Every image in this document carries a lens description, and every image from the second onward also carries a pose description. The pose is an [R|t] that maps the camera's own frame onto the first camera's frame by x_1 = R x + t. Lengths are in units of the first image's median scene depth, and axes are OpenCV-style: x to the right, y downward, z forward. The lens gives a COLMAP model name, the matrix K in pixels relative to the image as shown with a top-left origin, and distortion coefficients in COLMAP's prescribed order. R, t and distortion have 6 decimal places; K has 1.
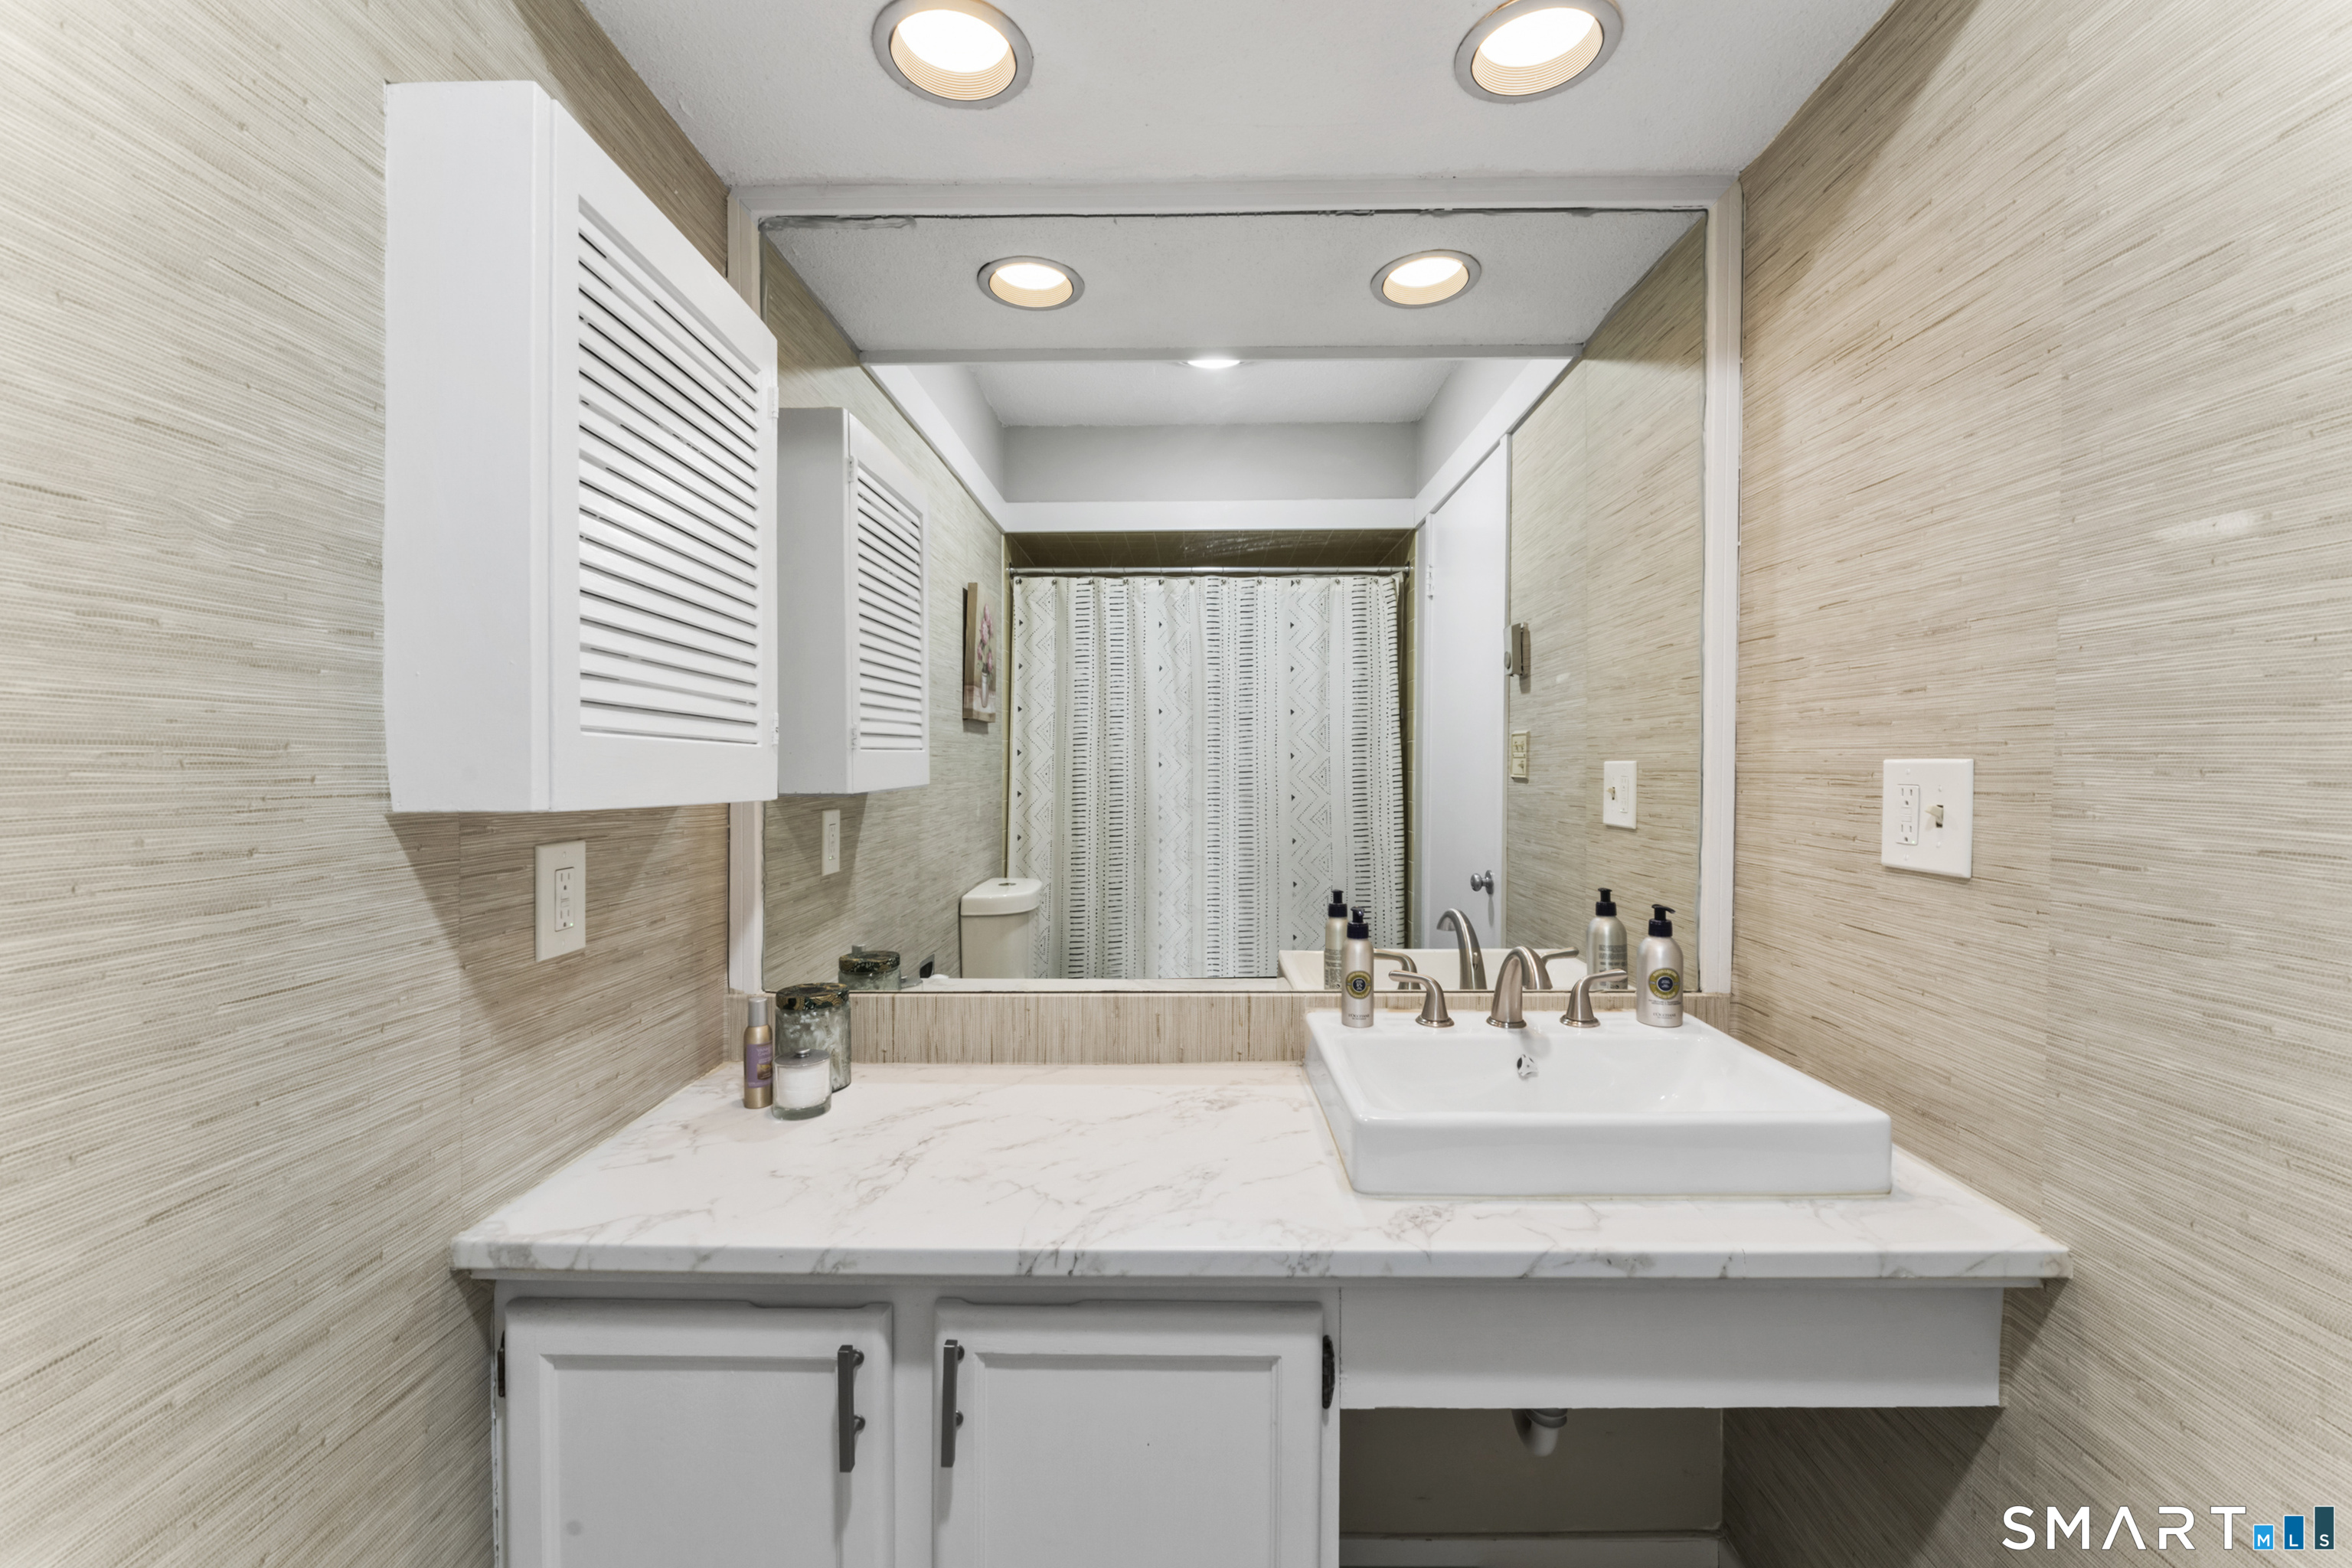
lens RADIAL K [[946.7, 0, 1177.3], [0, 946.7, 783.7], [0, 0, 1]] dist [-0.002743, 0.000615]
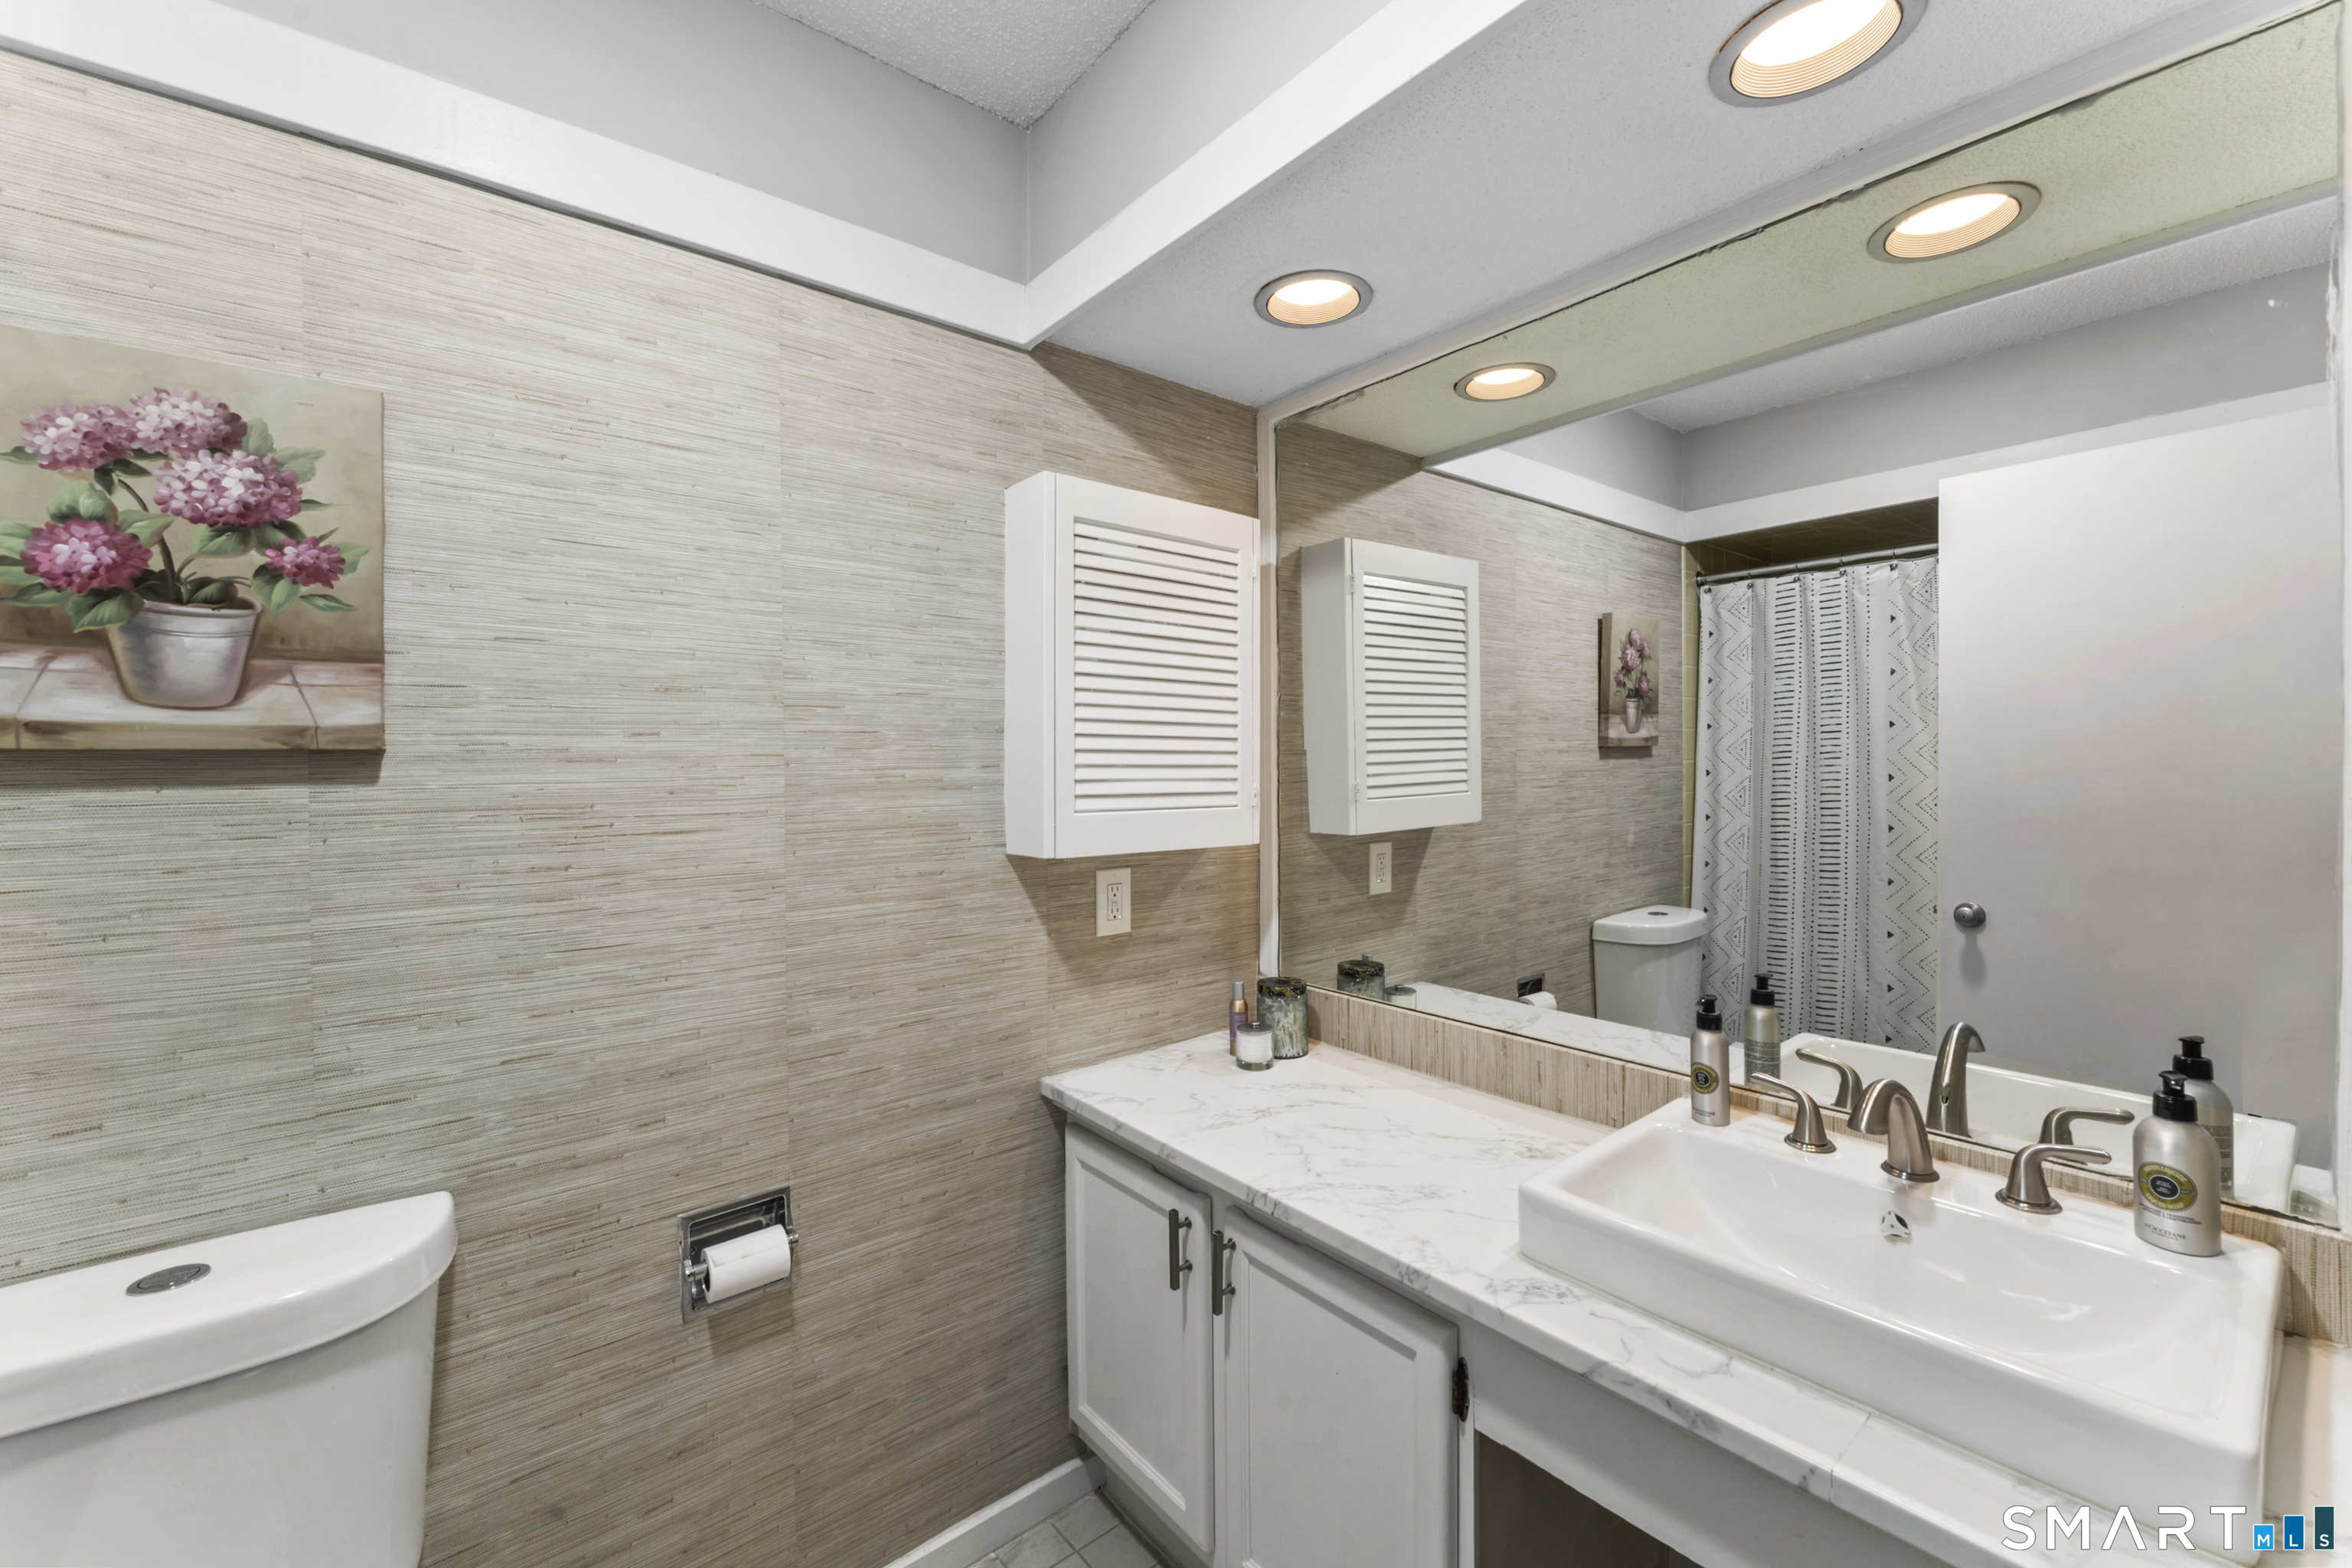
lens RADIAL K [[946.7, 0, 1179.8], [0, 946.7, 769.4], [0, 0, 1]] dist [-0.002743, 0.000615]
pose [[0.641659, 0.002516, -0.766986, 0.660024], [-0.004400, 0.999990, -0.000401, -0.104585], [0.766978, 0.003632, 0.641663, -0.002542]]
